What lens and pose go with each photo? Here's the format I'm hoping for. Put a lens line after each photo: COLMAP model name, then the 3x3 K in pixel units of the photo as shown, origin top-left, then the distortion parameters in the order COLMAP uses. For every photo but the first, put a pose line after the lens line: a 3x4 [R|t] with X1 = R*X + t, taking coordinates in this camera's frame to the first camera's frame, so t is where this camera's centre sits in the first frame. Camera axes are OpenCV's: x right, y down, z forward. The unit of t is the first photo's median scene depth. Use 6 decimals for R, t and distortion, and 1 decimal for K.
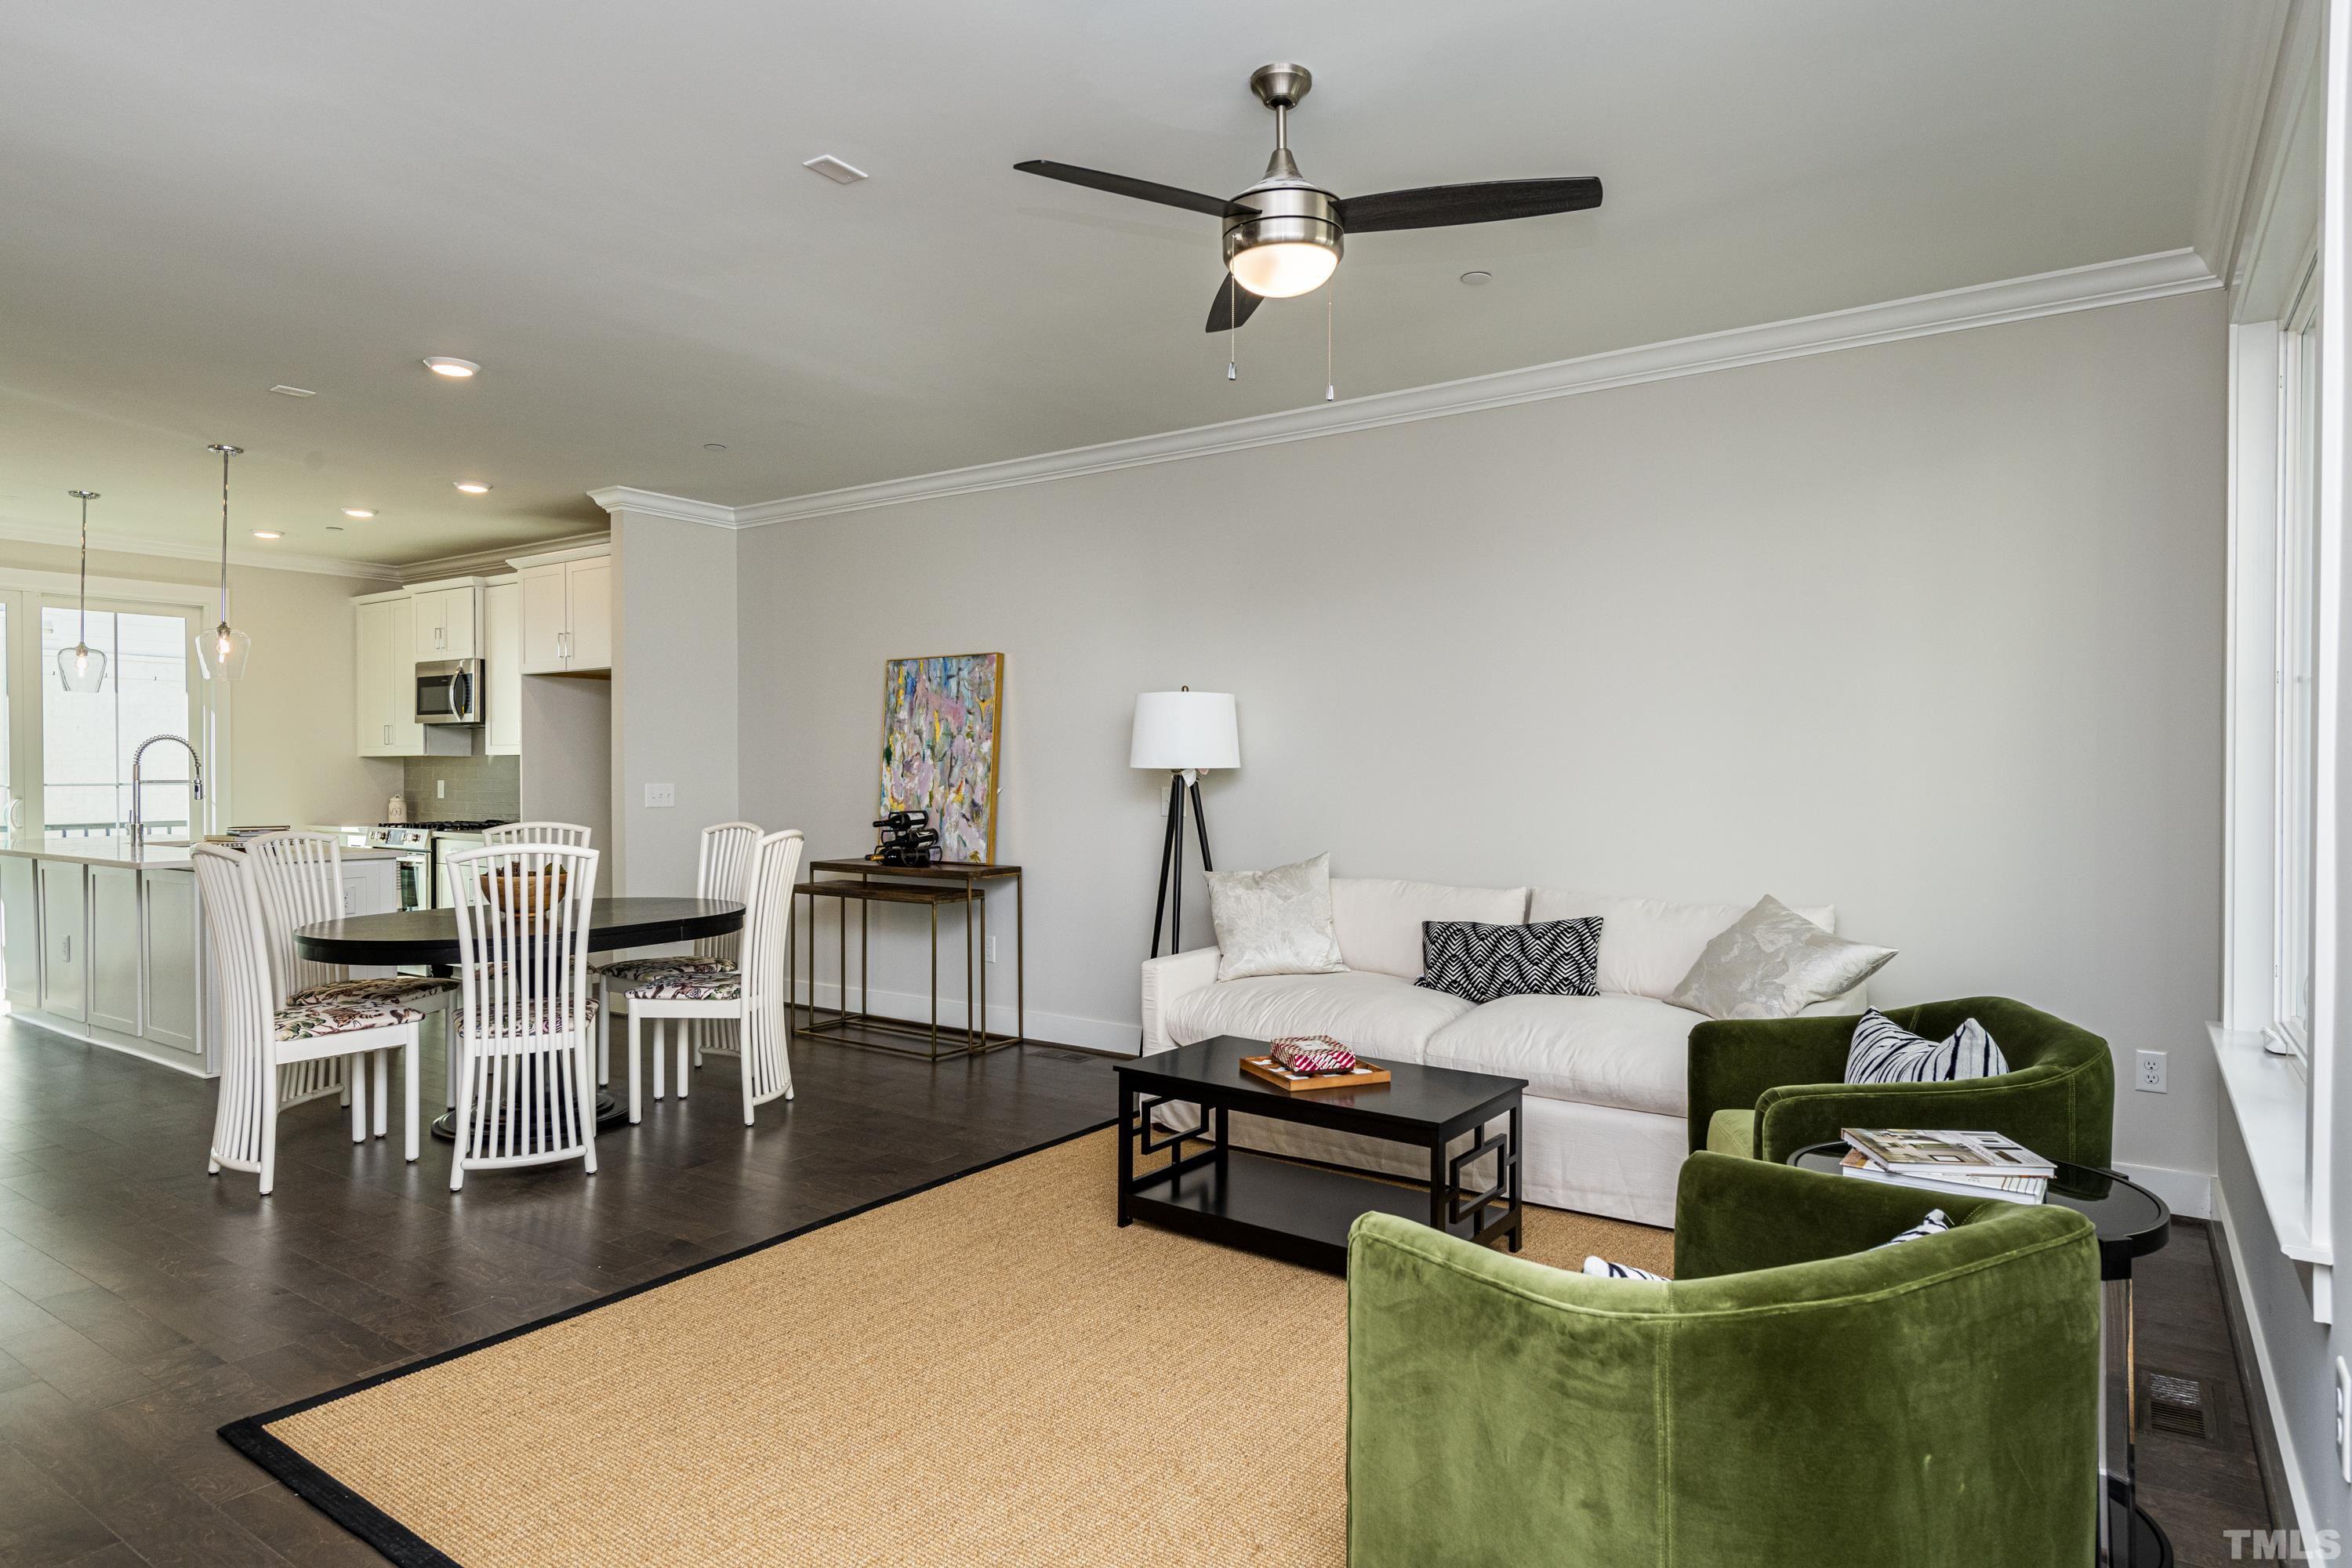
lens RADIAL K [[1322.7, 0, 1197.1], [0, 1322.7, 781.0], [0, 0, 1]] dist [-0.000680, -0.001312]
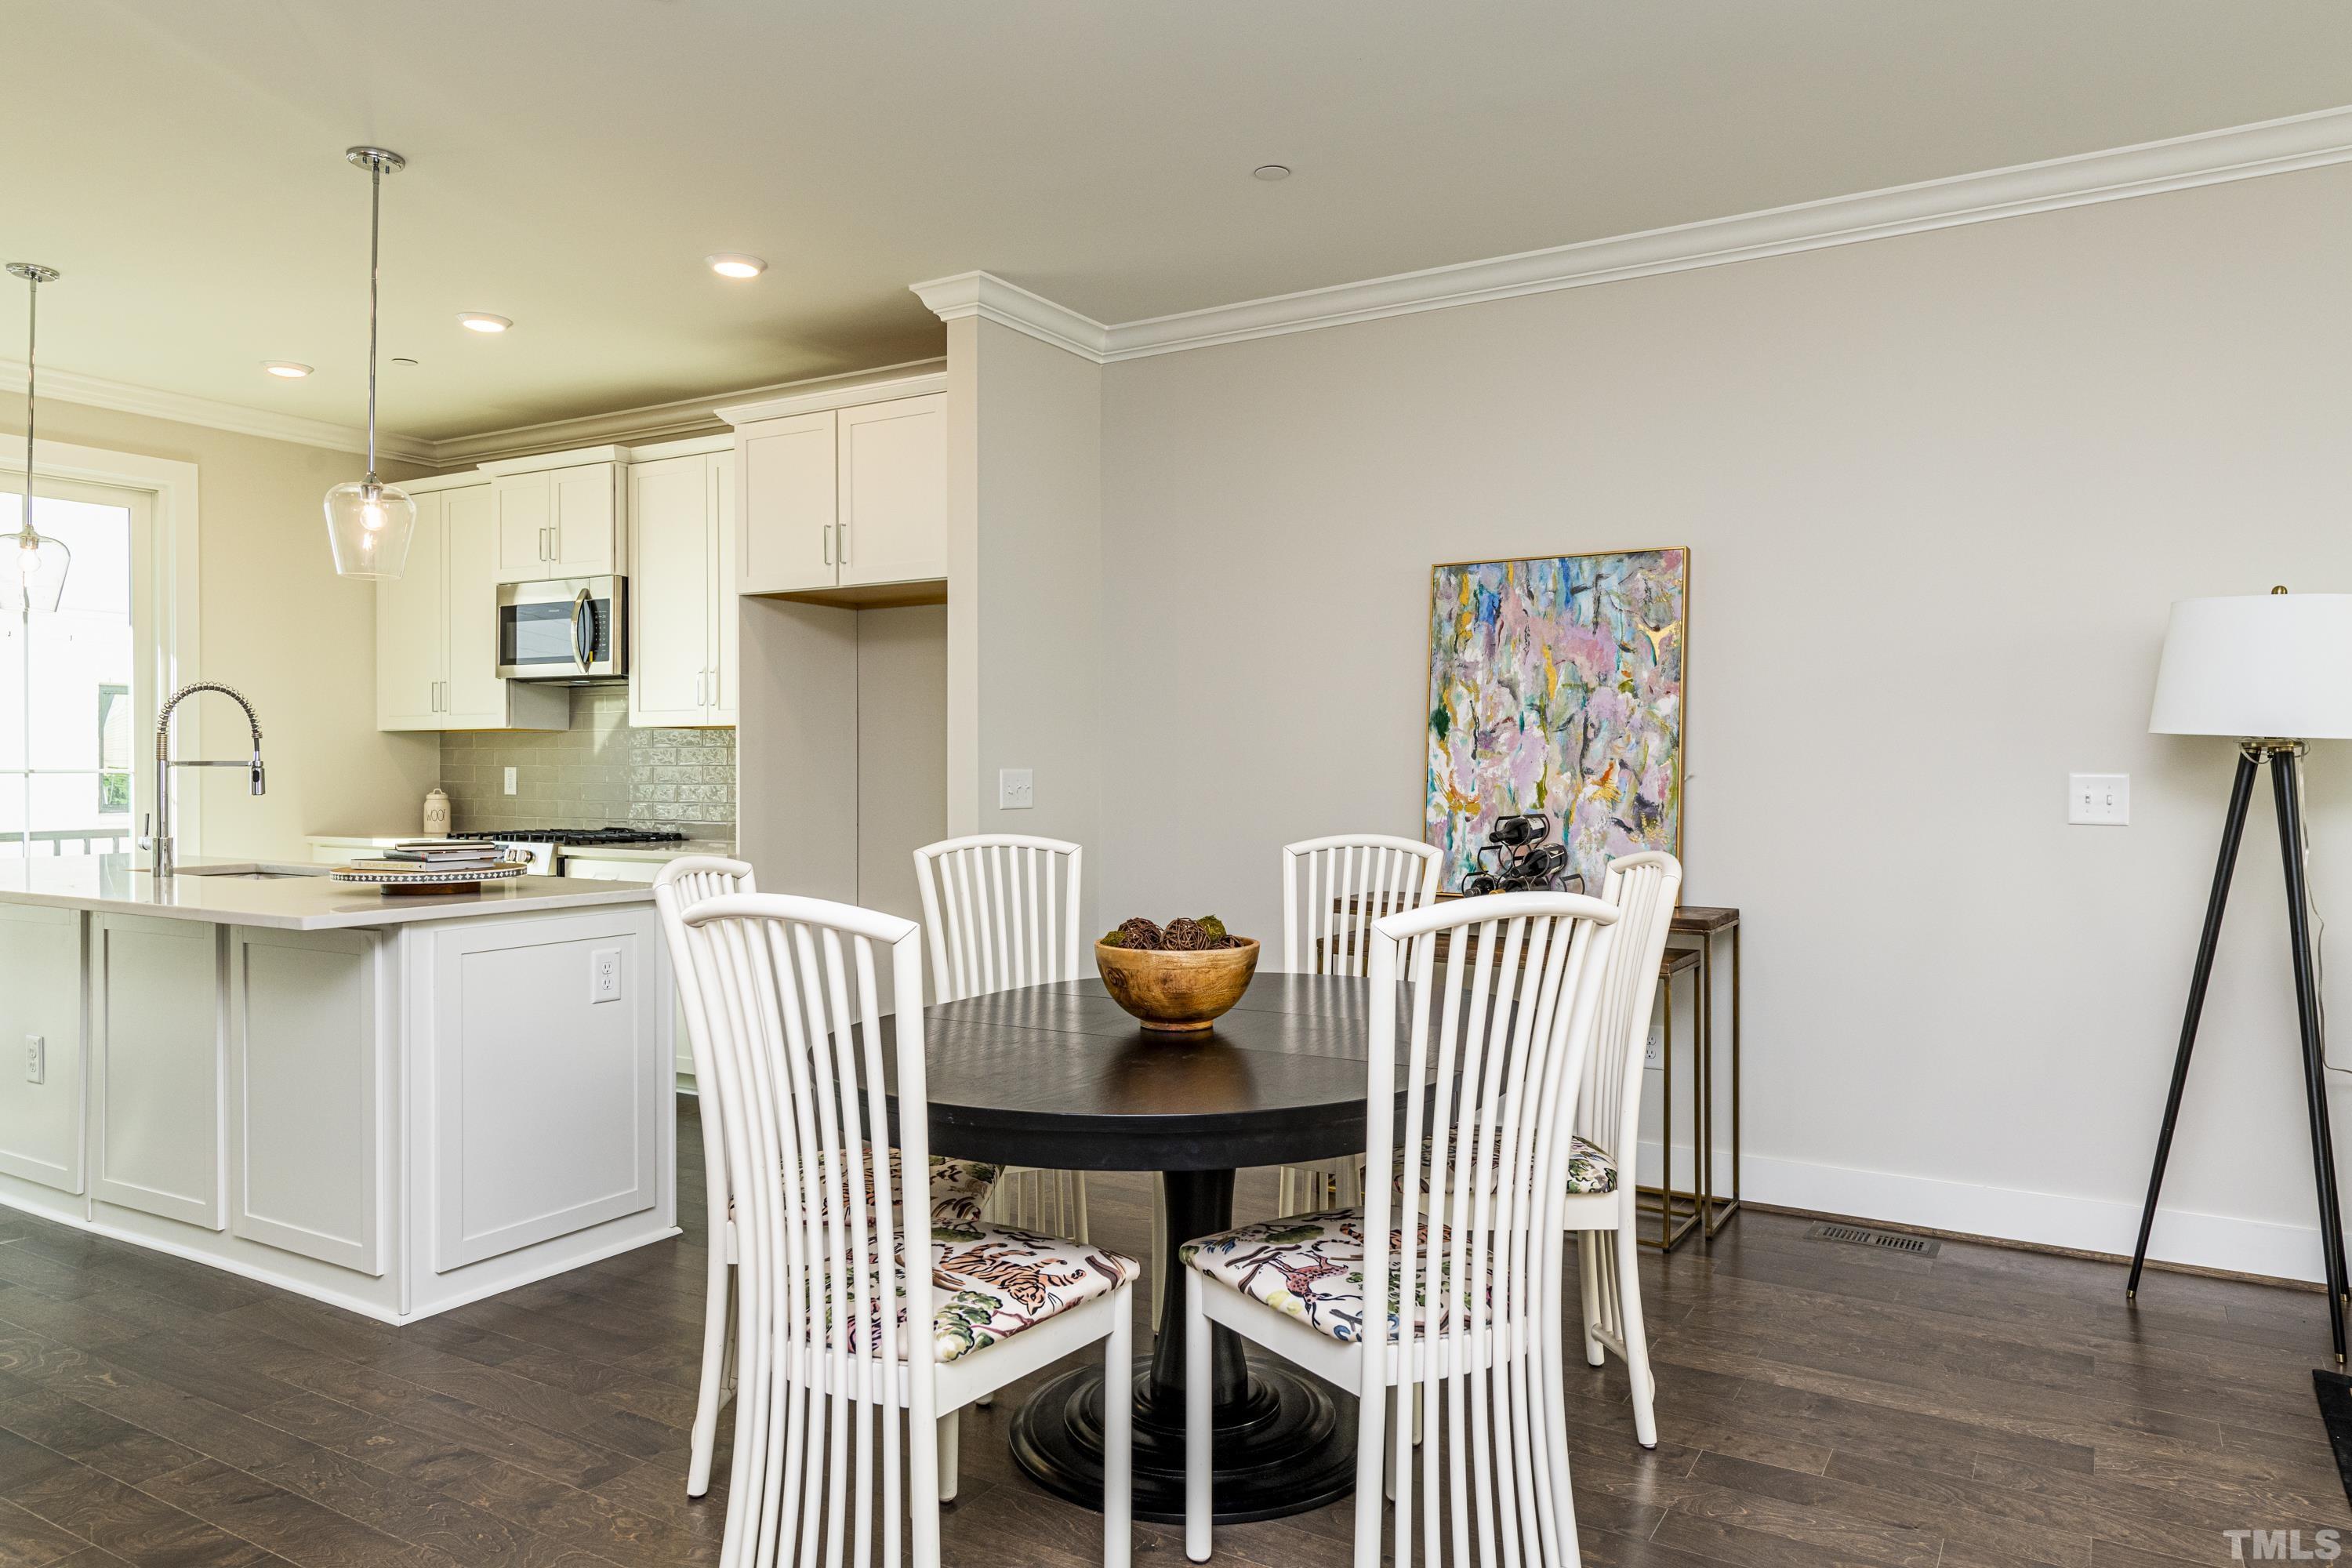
lens RADIAL K [[1535.7, 0, 1182.9], [0, 1535.7, 778.0], [0, 0, 1]] dist [0.038690, -0.037958]
pose [[0.998905, 0.002309, 0.046732, -0.397510], [-0.002200, 0.999995, -0.002378, 0.008170], [-0.046737, 0.002273, 0.998905, 0.315253]]
